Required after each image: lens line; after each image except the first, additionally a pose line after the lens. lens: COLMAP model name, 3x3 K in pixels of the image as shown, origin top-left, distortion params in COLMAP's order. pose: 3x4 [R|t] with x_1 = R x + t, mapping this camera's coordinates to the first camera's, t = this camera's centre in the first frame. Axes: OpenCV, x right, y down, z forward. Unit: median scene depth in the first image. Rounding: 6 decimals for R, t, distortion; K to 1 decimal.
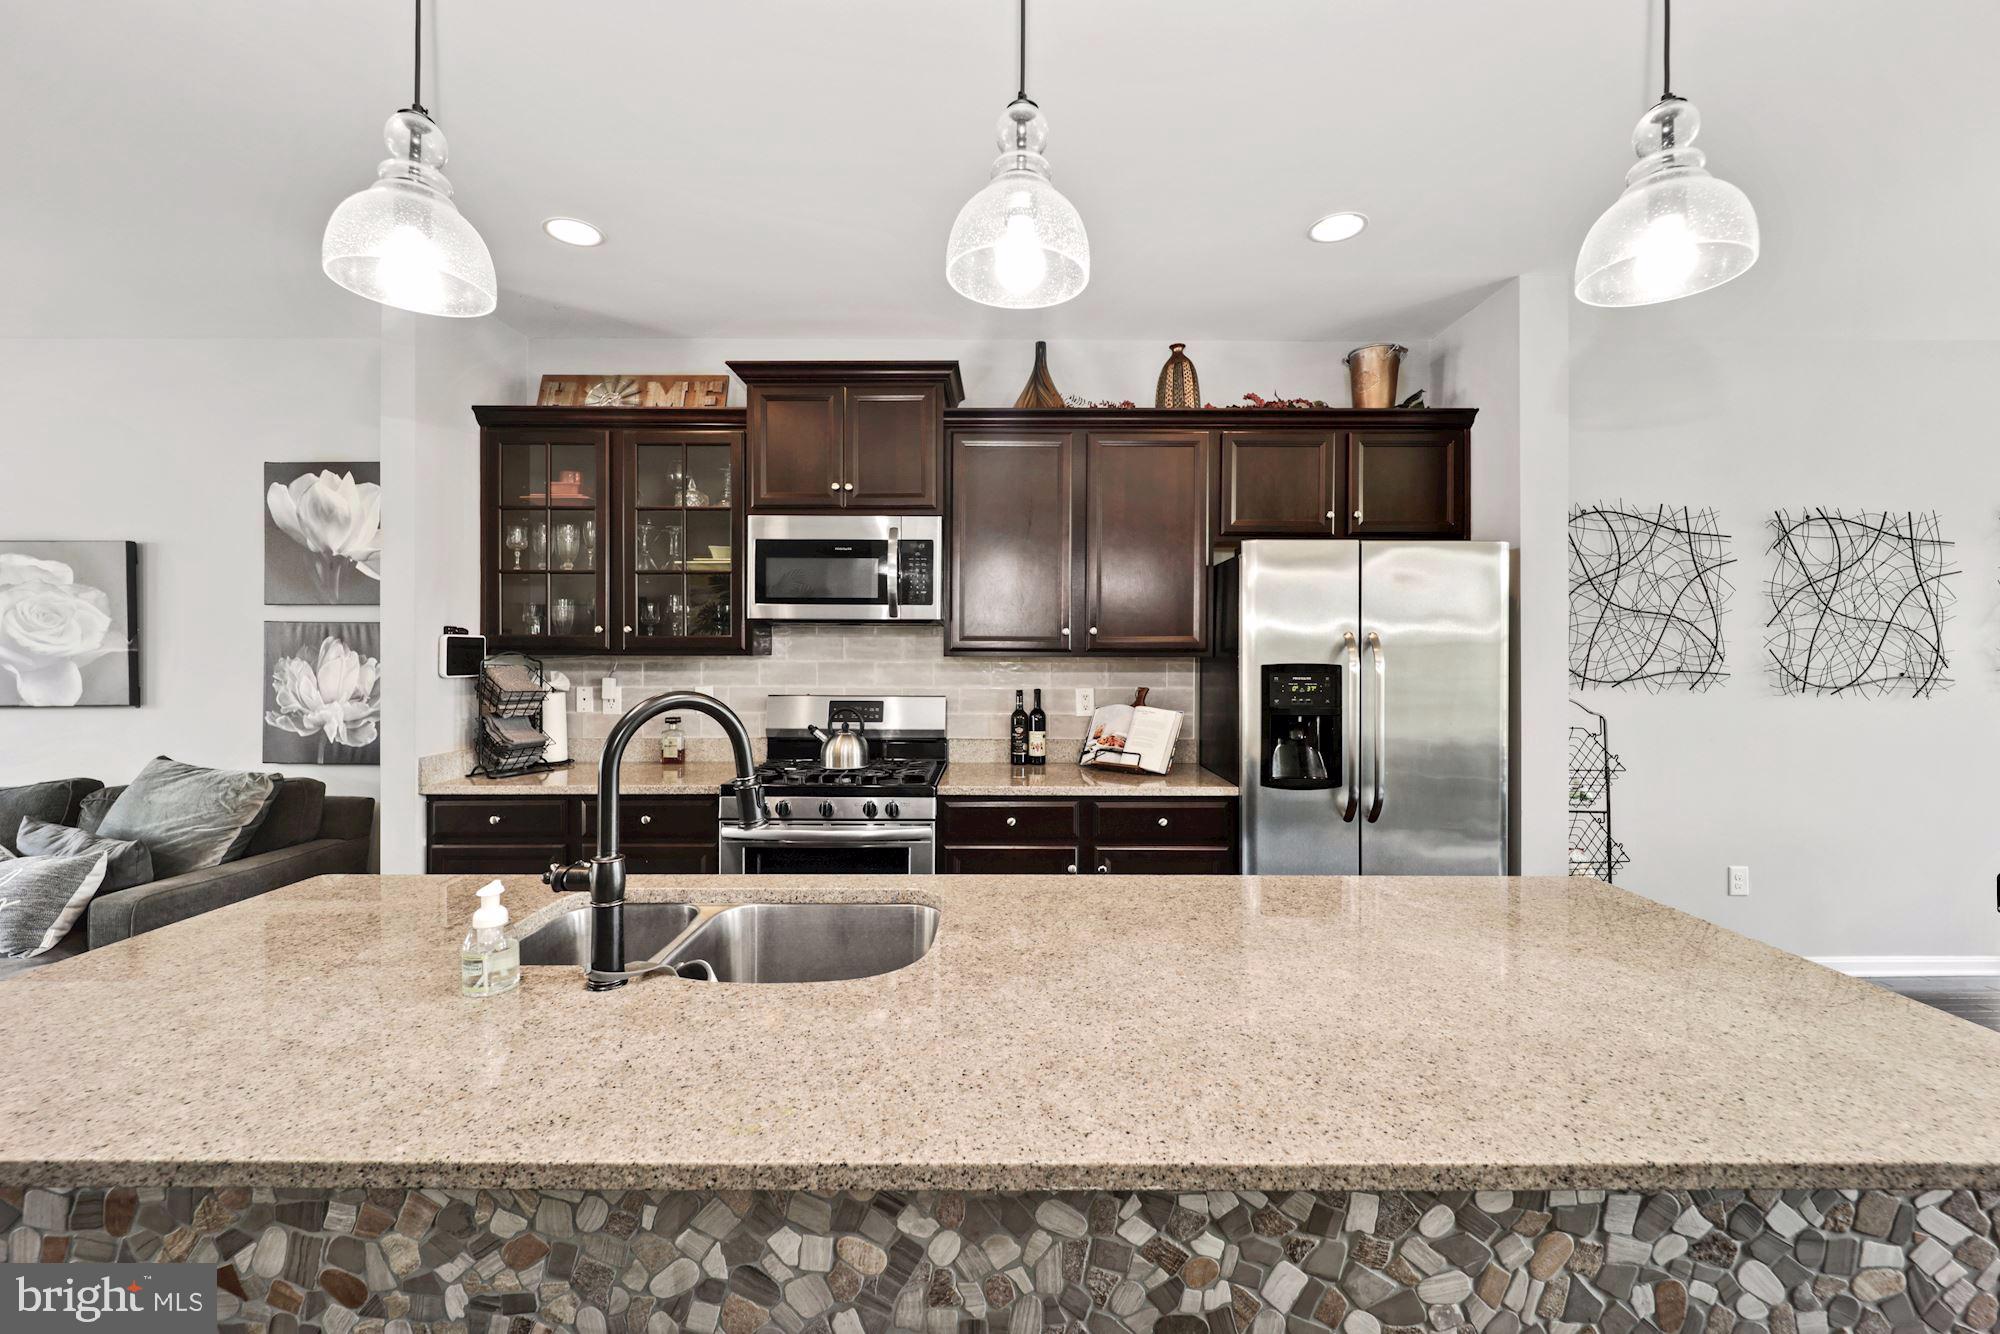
lens RADIAL K [[807.1, 0, 999.4], [0, 807.1, 657.7], [0, 0, 1]] dist [0.003637, -0.003662]
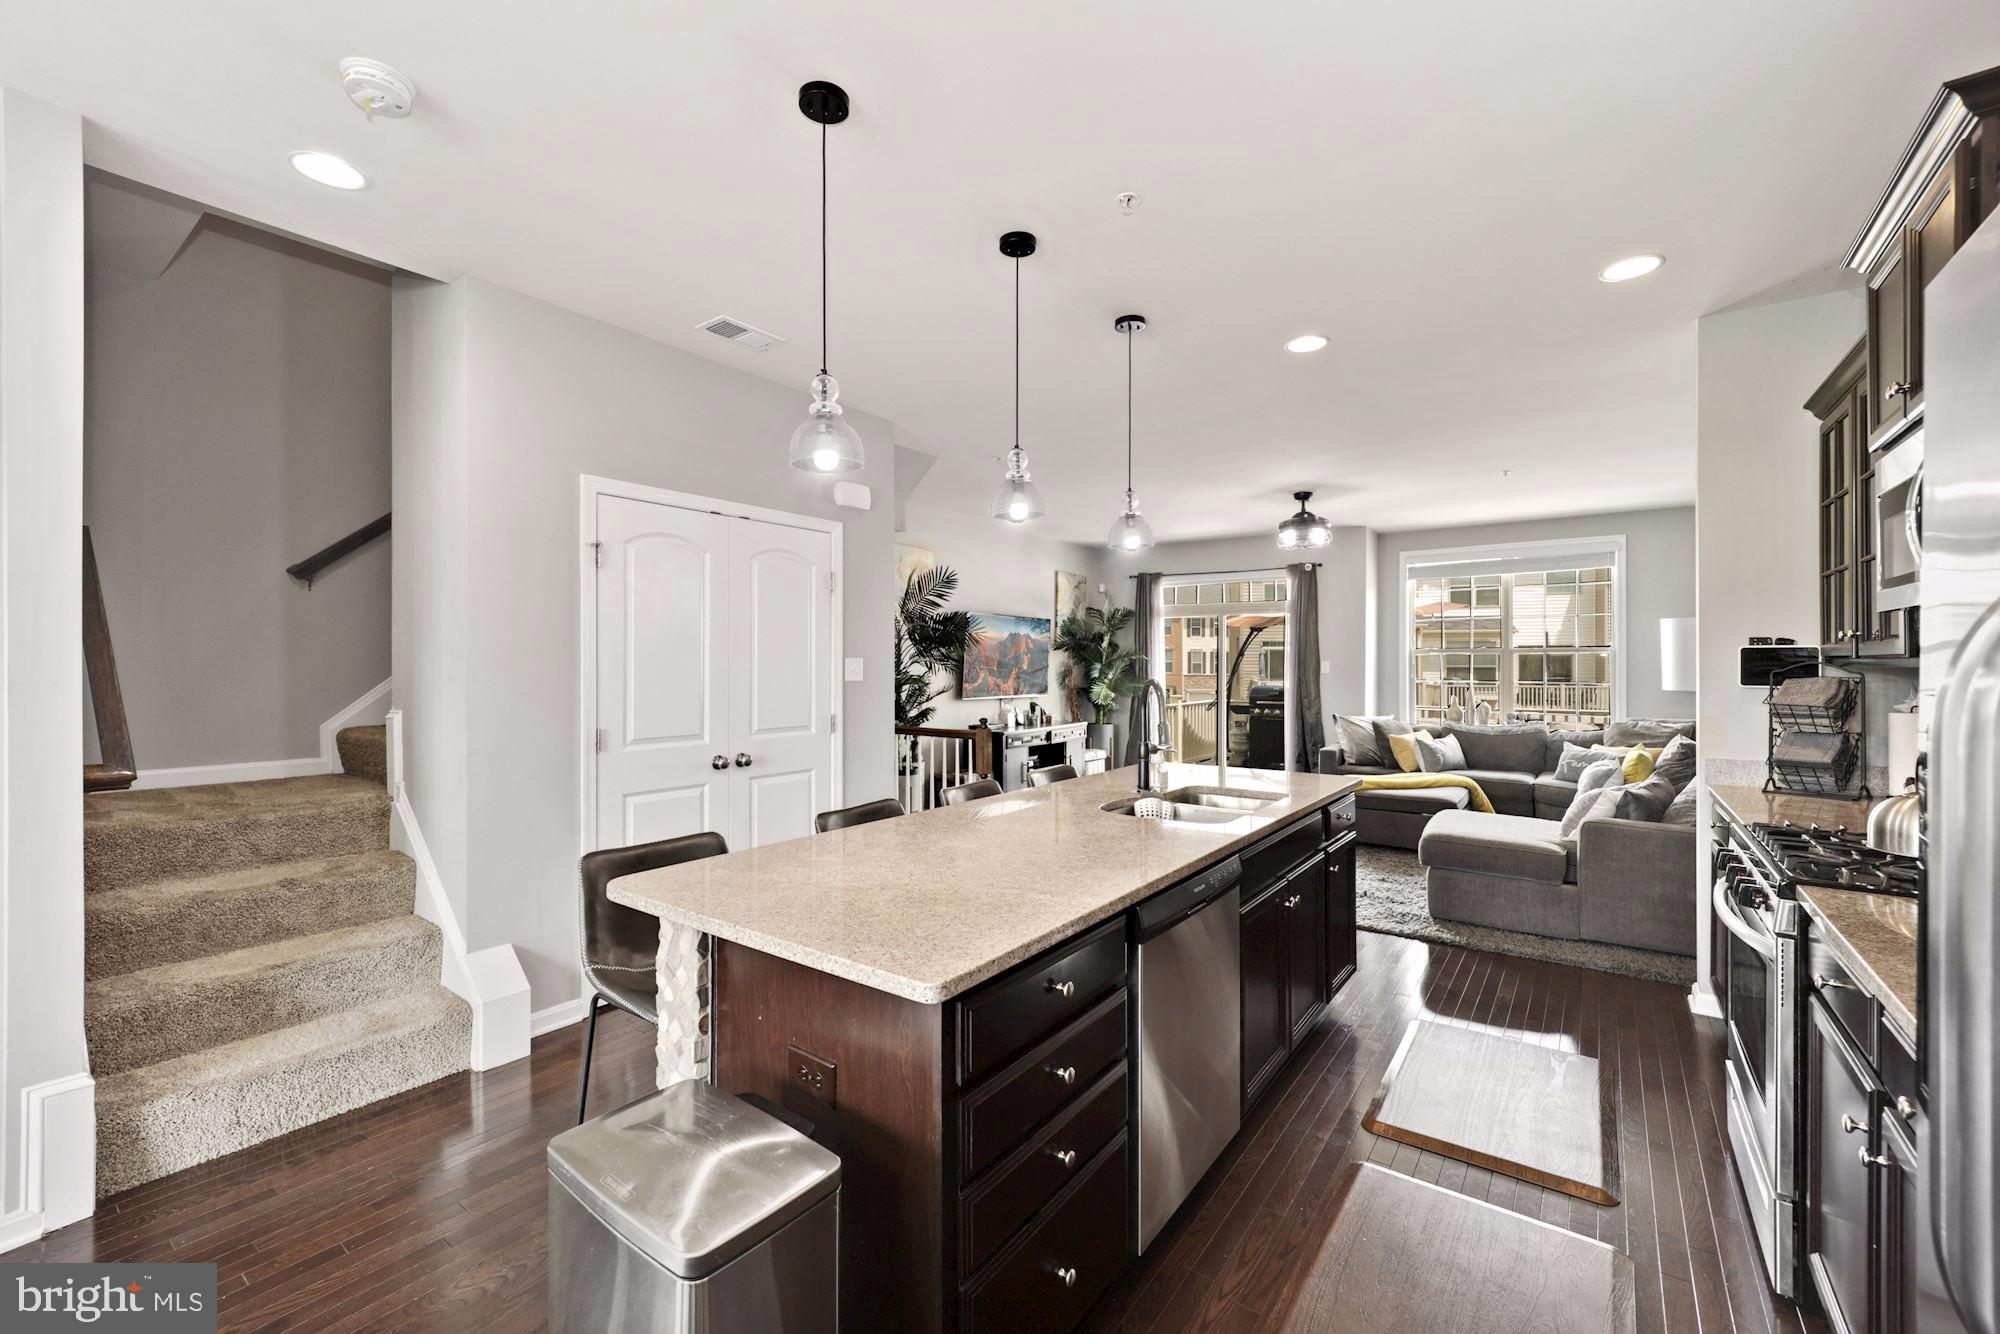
lens RADIAL K [[807.1, 0, 1000.3], [0, 807.1, 660.7], [0, 0, 1]] dist [0.003637, -0.003662]
pose [[-0.595085, -0.005425, -0.803645, 0.640786], [-0.008068, 0.999967, -0.000776, -0.001293], [0.803623, 0.006022, -0.595109, 0.750536]]
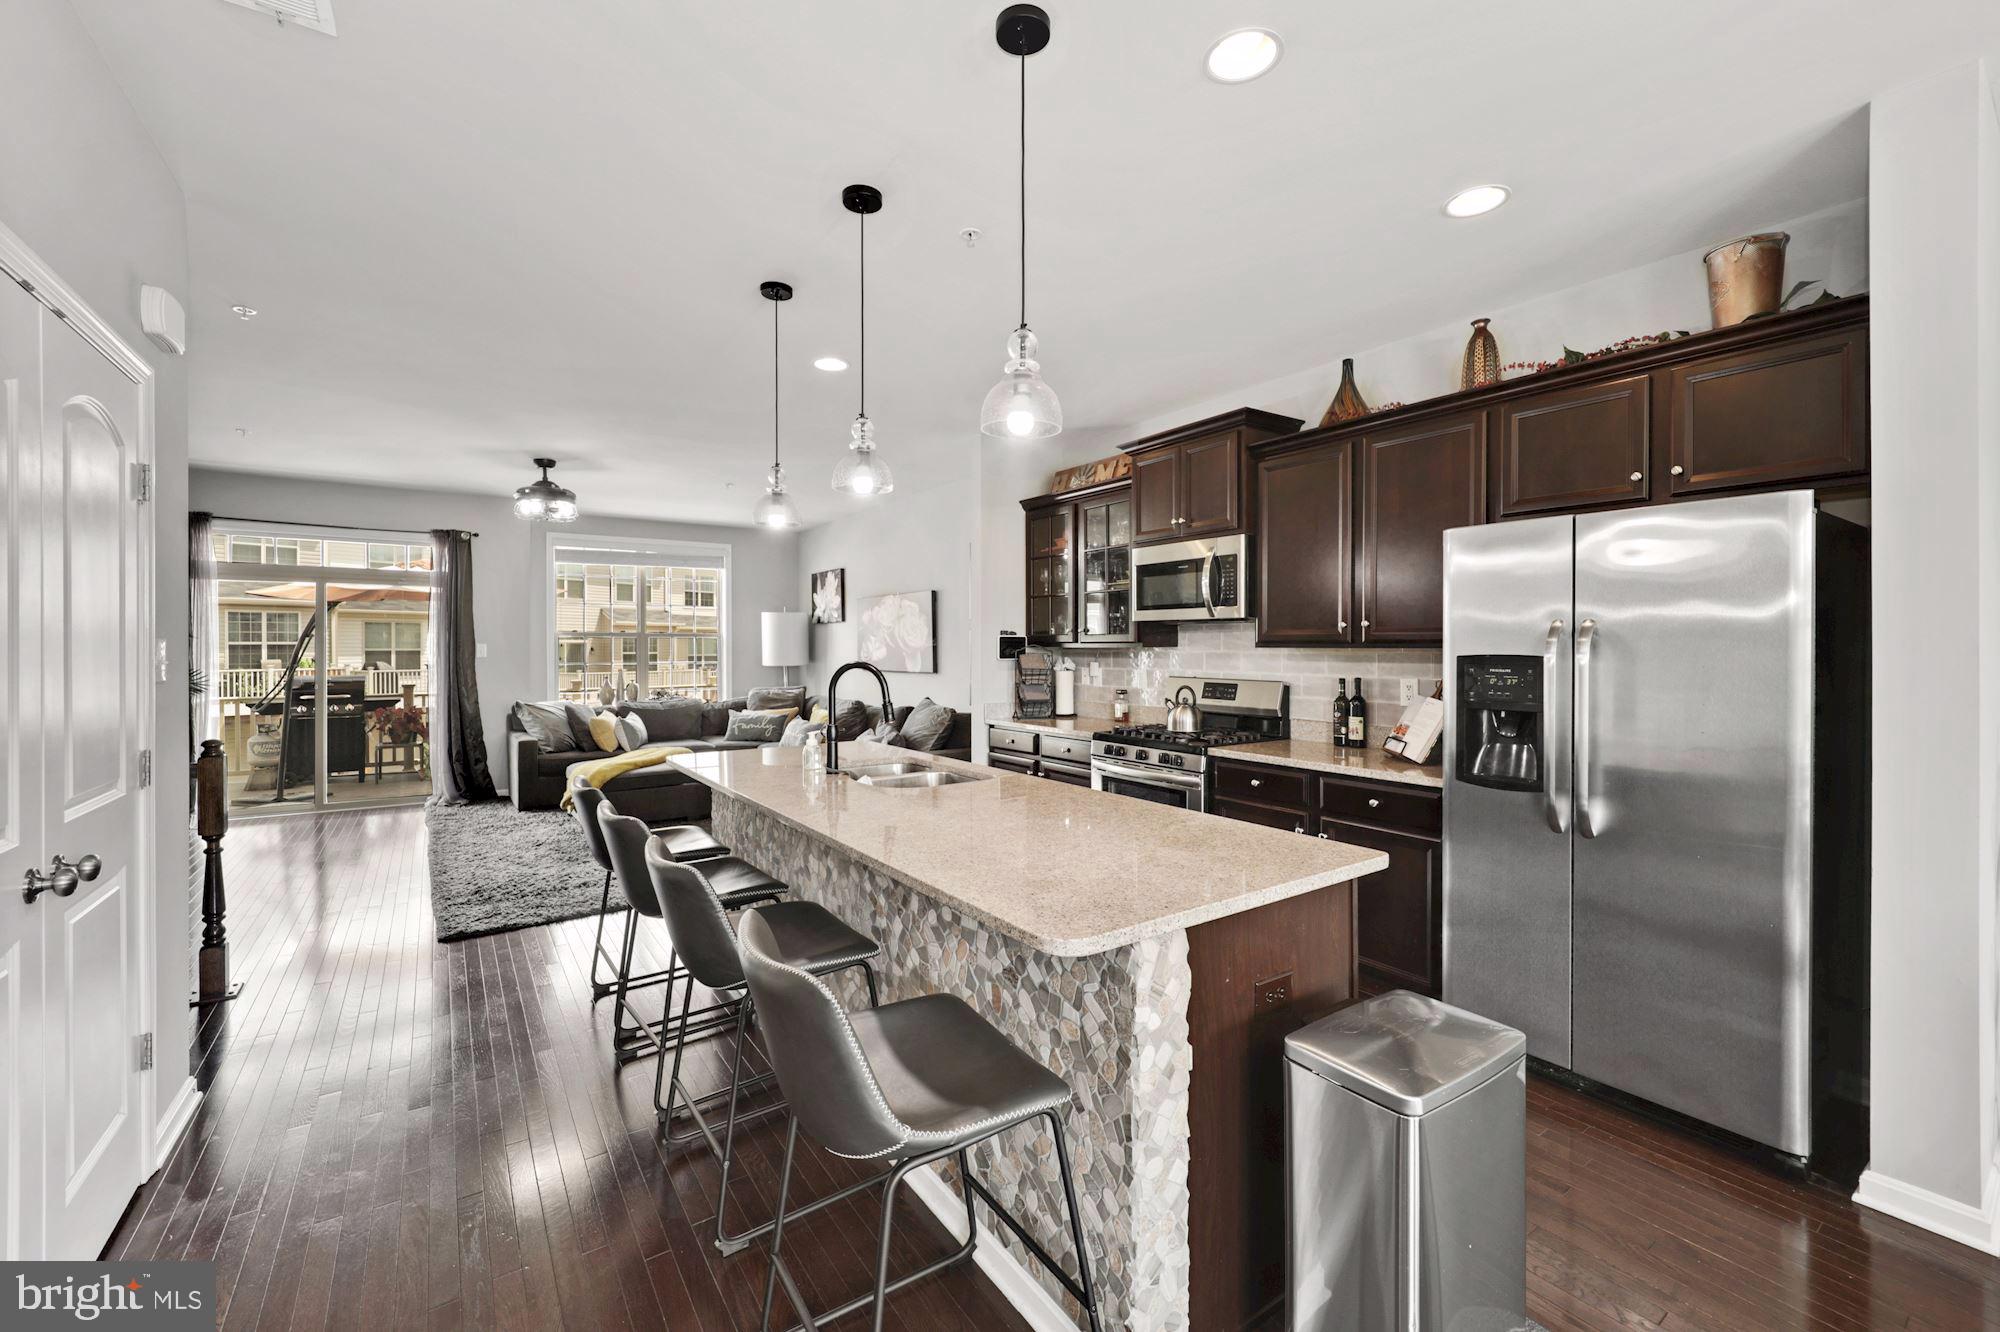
lens RADIAL K [[807.1, 0, 996.3], [0, 807.1, 650.7], [0, 0, 1]] dist [0.003637, -0.003662]
pose [[0.572464, 0.002016, -0.819927, 0.671843], [-0.002764, 0.999996, 0.000529, 0.003481], [0.819925, 0.001963, 0.572467, -0.015822]]
